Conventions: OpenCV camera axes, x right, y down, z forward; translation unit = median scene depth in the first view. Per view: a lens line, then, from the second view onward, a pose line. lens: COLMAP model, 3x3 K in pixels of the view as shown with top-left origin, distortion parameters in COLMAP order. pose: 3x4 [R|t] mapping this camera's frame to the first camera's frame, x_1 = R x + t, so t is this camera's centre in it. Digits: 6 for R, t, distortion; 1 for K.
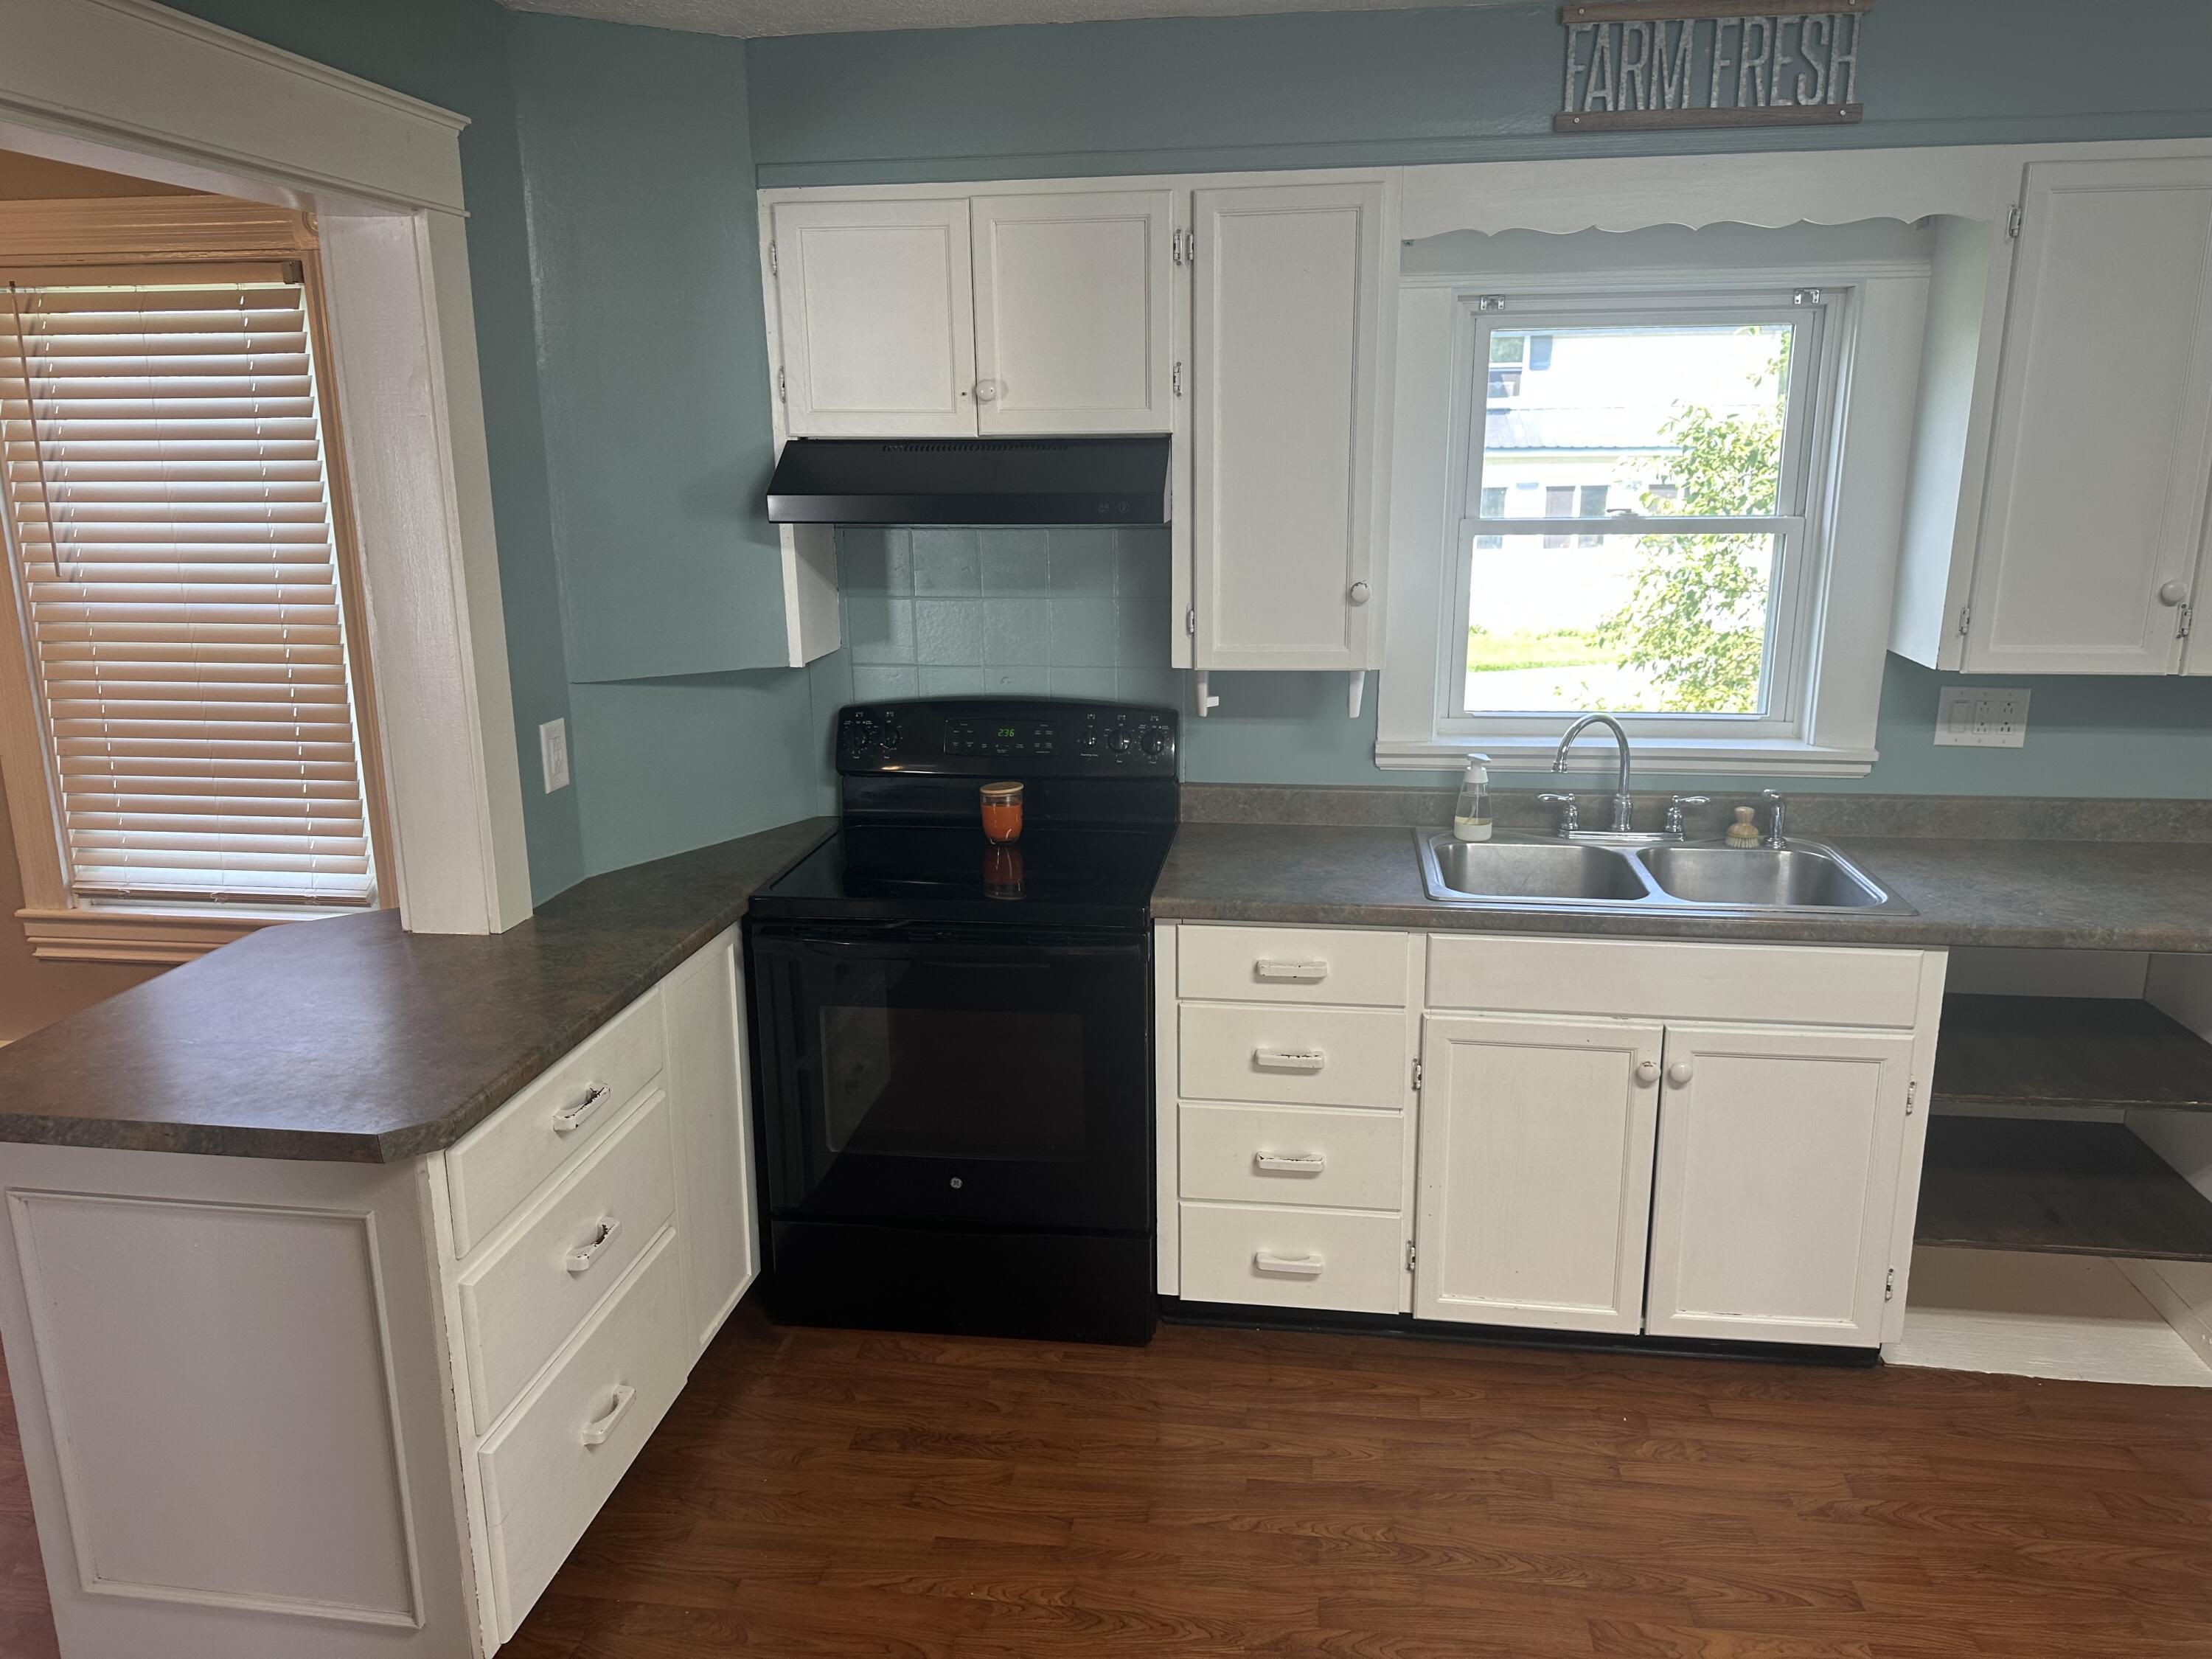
lens RADIAL K [[1588.2, 0, 1206.3], [0, 1588.2, 811.8], [0, 0, 1]] dist [0.072634, -0.062712]
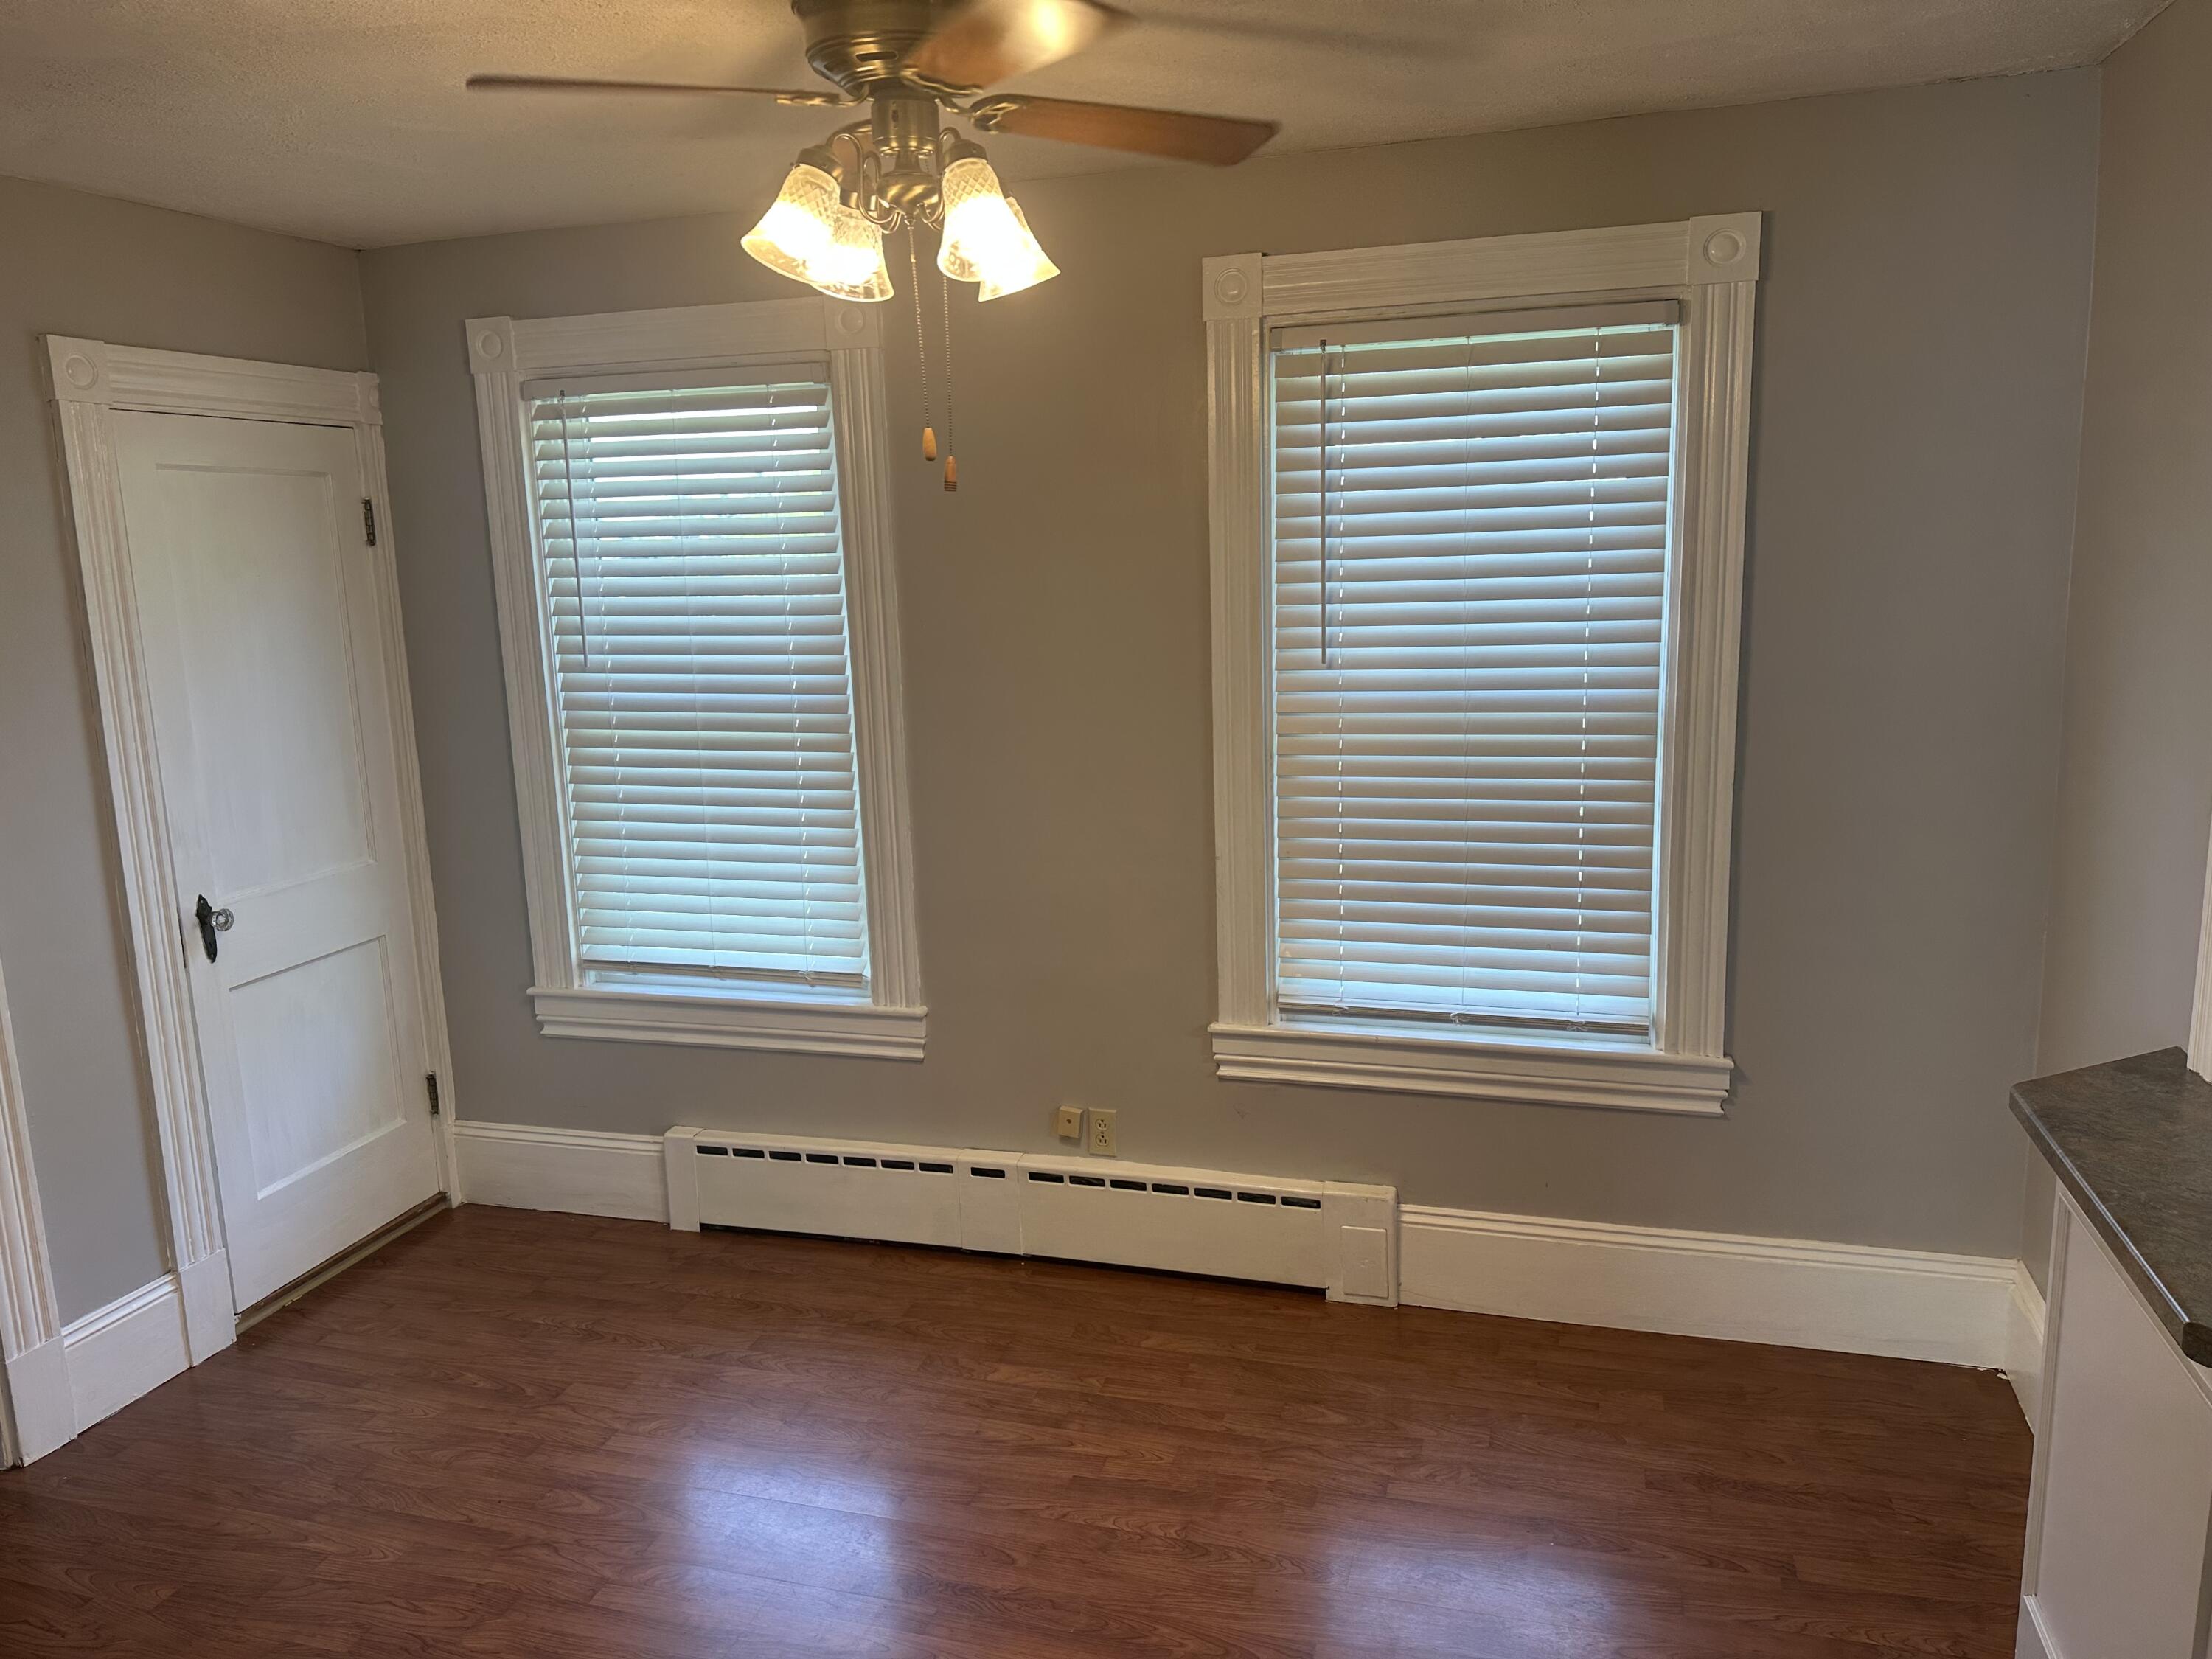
lens RADIAL K [[1588.2, 0, 1101.6], [0, 1588.2, 833.5], [0, 0, 1]] dist [0.072634, -0.062712]
pose [[0.989269, 0.007007, -0.145940, -0.677778], [-0.012581, 0.999225, -0.037306, -0.013651], [0.145566, 0.038742, 0.988590, 0.096423]]
